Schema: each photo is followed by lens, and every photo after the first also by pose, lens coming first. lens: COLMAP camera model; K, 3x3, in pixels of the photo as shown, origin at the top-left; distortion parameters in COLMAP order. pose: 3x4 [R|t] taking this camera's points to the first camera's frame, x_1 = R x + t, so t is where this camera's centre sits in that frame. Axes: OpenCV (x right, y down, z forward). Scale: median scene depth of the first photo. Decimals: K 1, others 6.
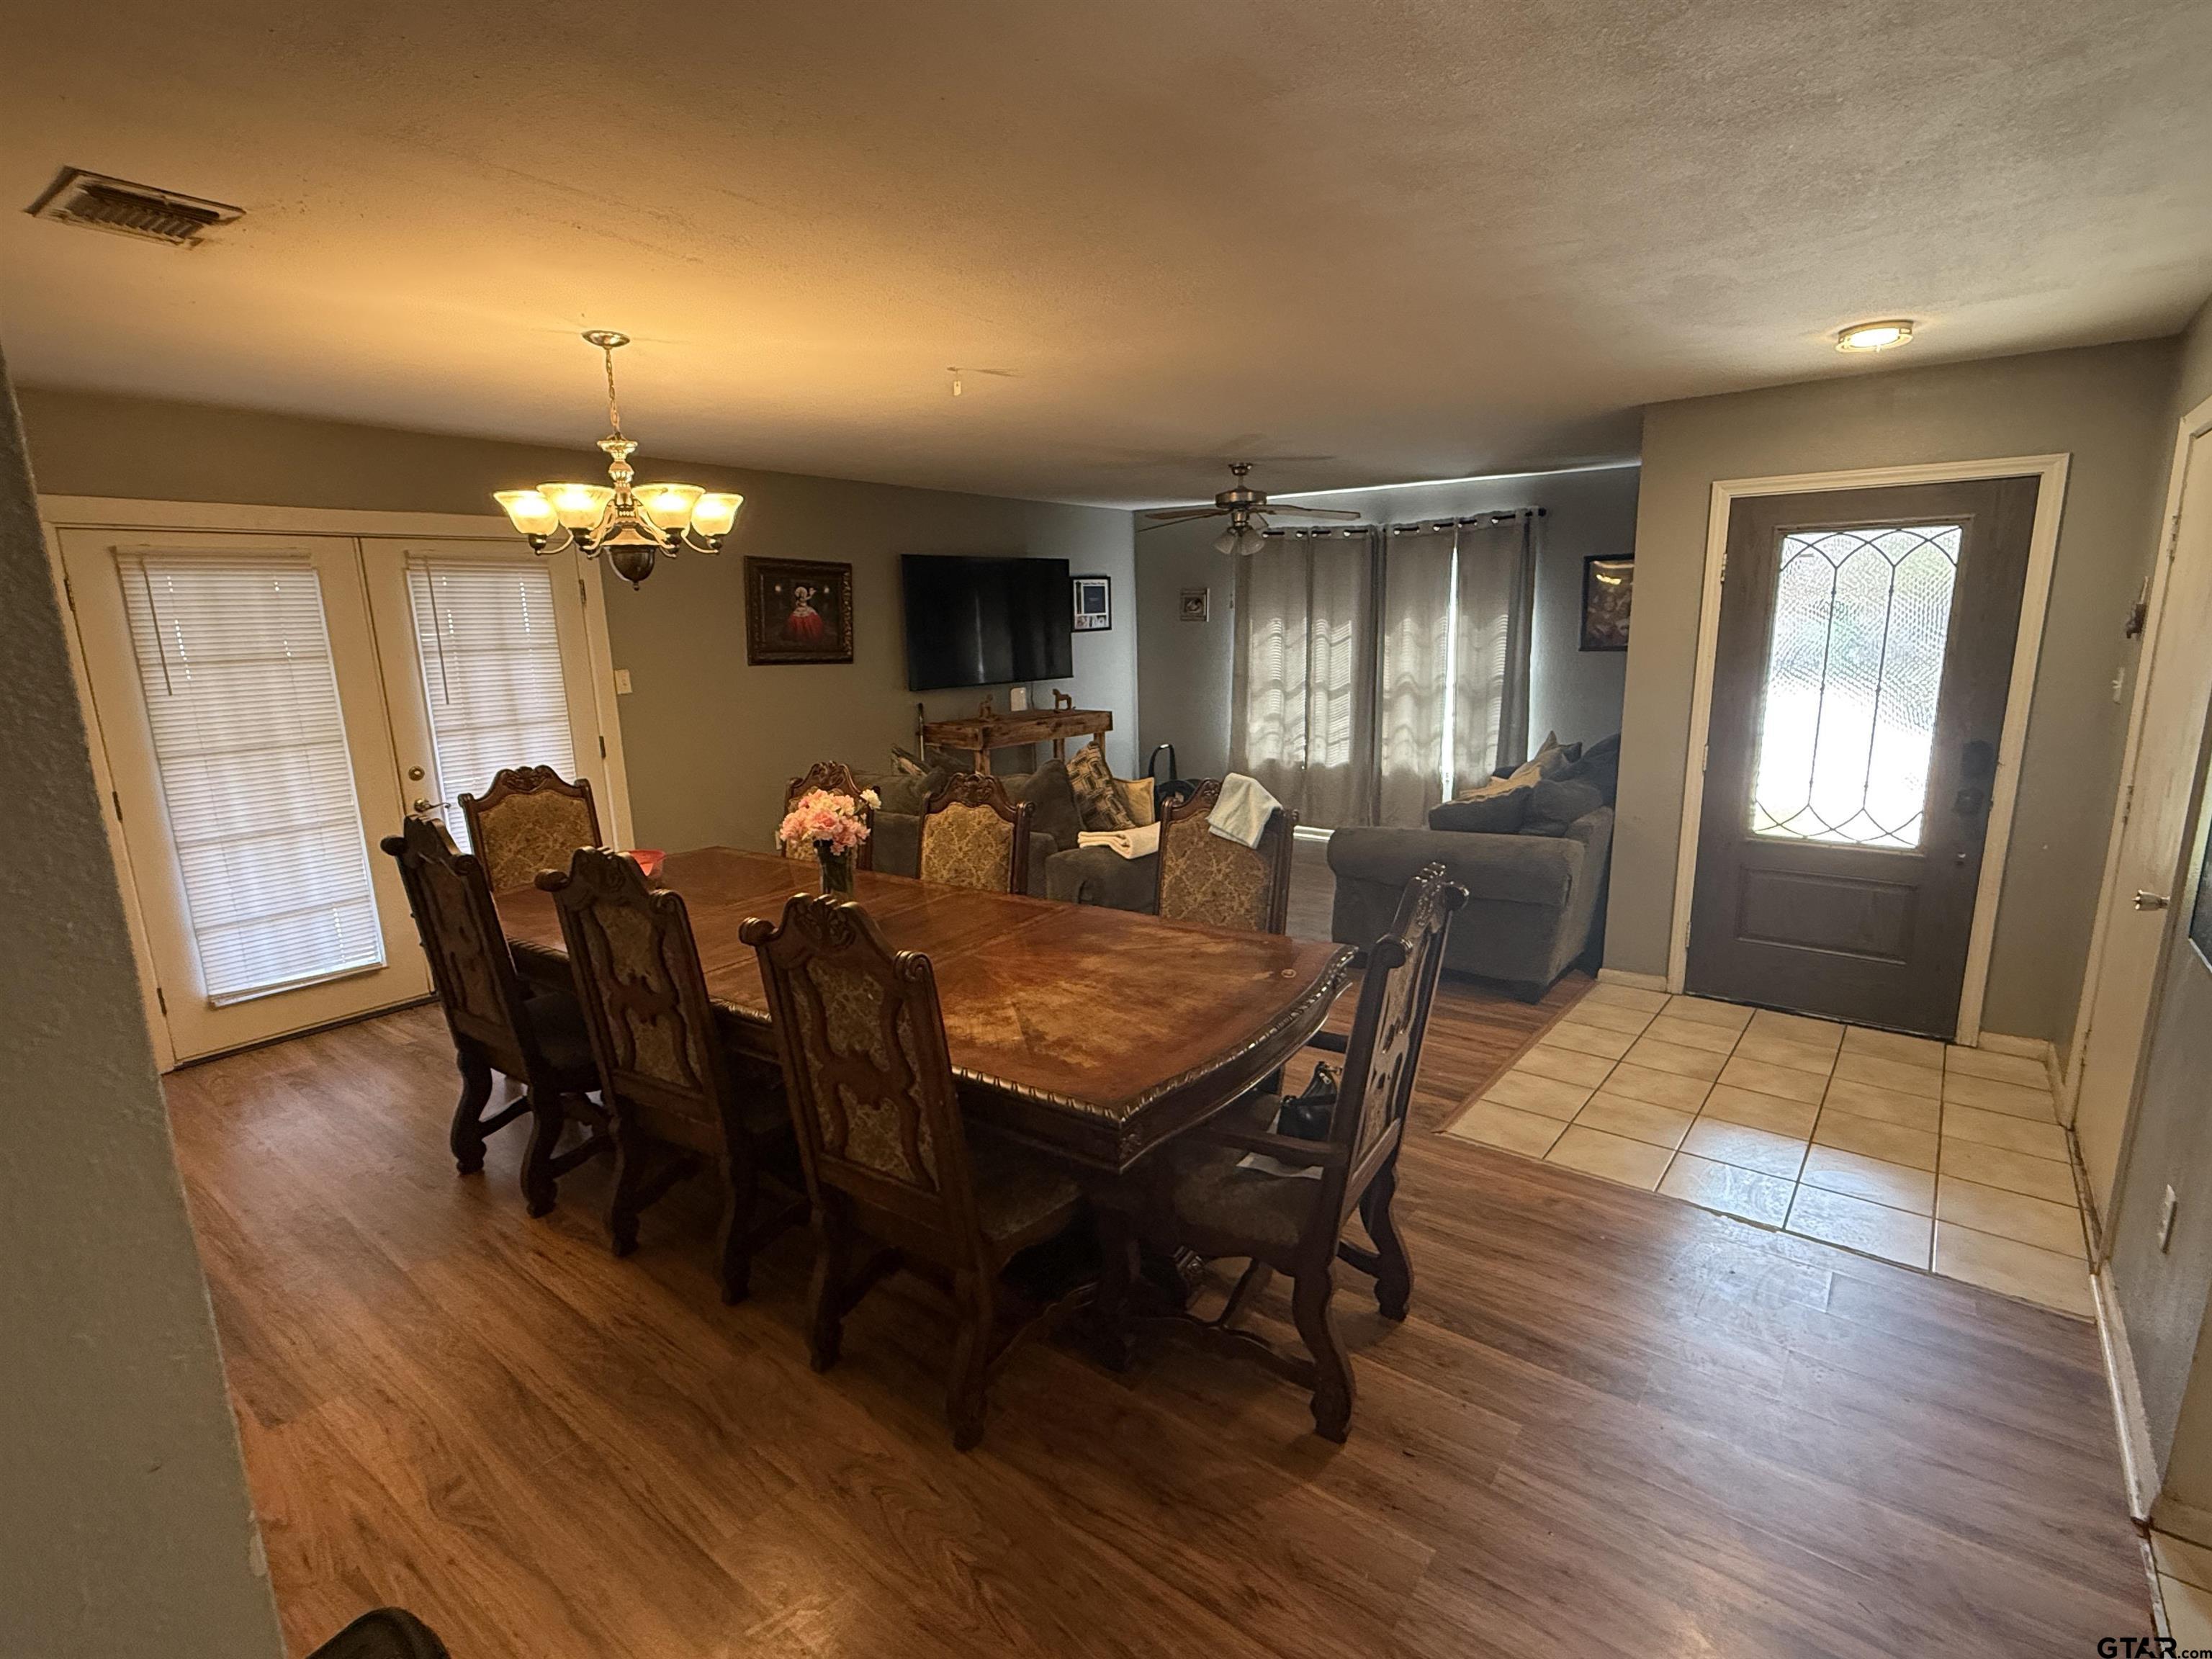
lens RADIAL K [[1062.8, 0, 1107.0], [0, 1062.8, 837.6], [0, 0, 1]] dist [0.000403, -0.000260]
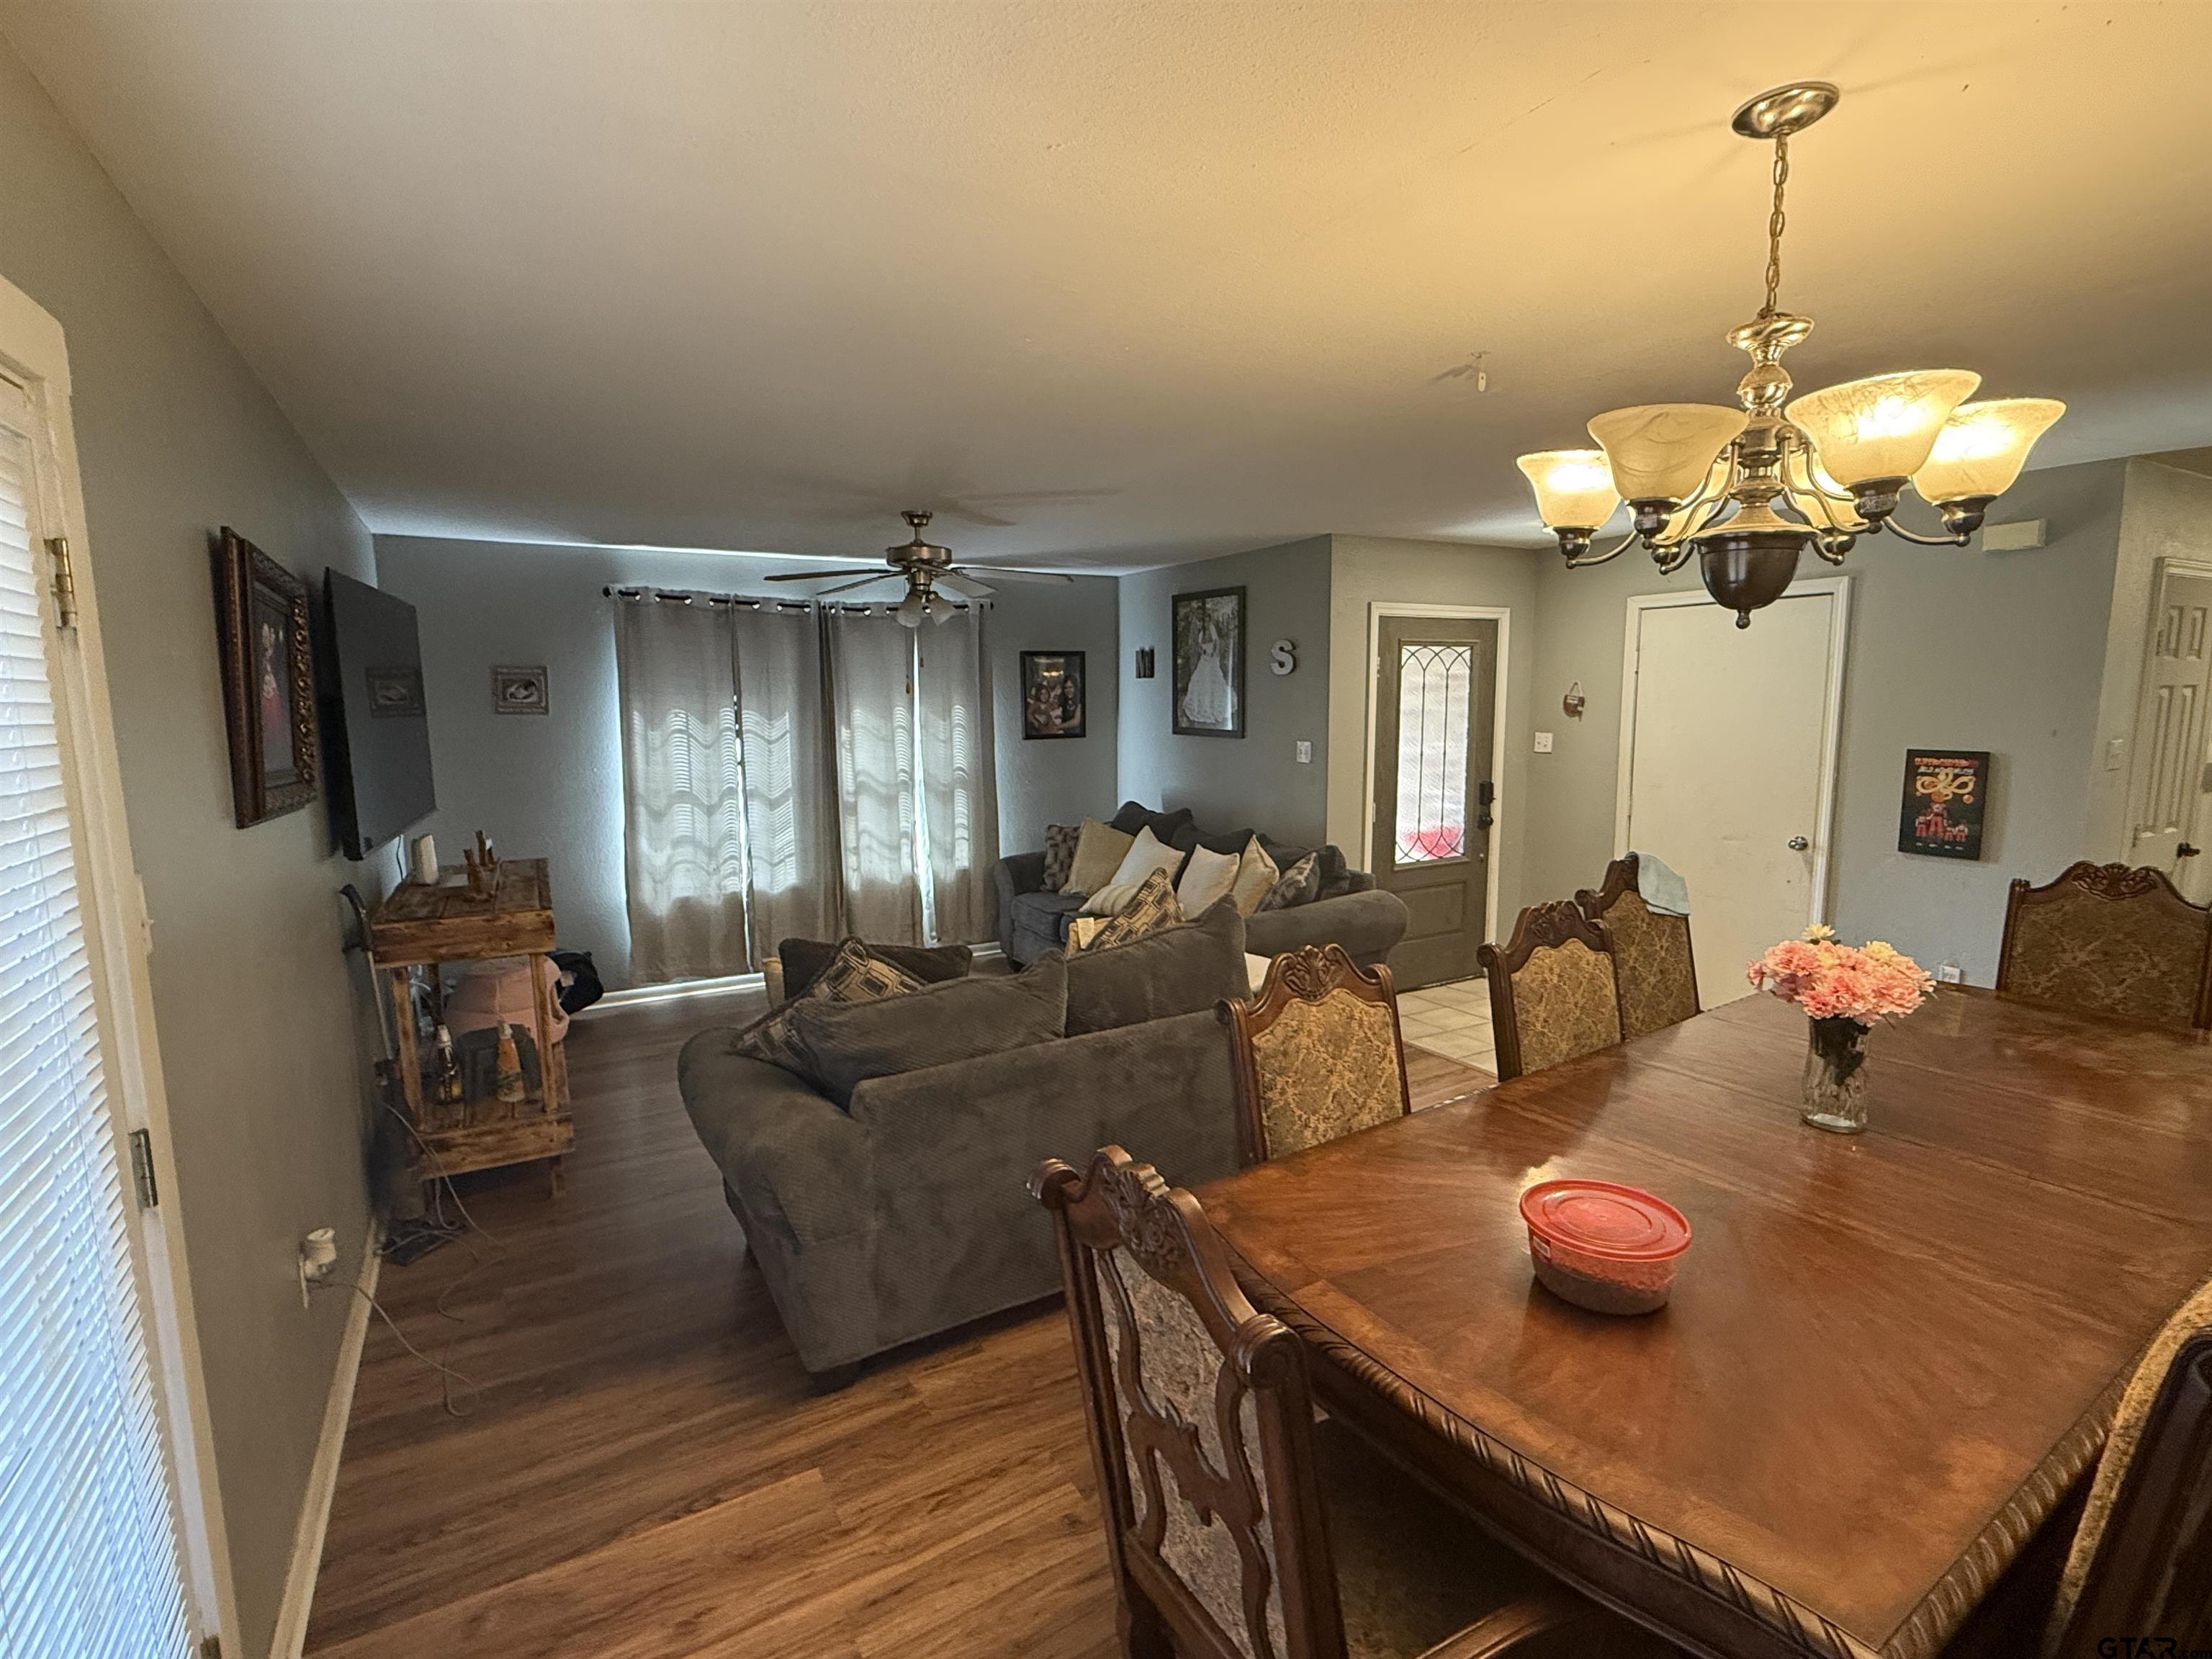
lens RADIAL K [[1062.8, 0, 1104.5], [0, 1062.8, 831.2], [0, 0, 1]] dist [0.000403, -0.000260]
pose [[0.373275, -0.102664, 0.922023, -0.453201], [0.192629, 0.980775, 0.031221, -0.094290], [-0.907502, 0.165954, 0.385874, 0.487064]]
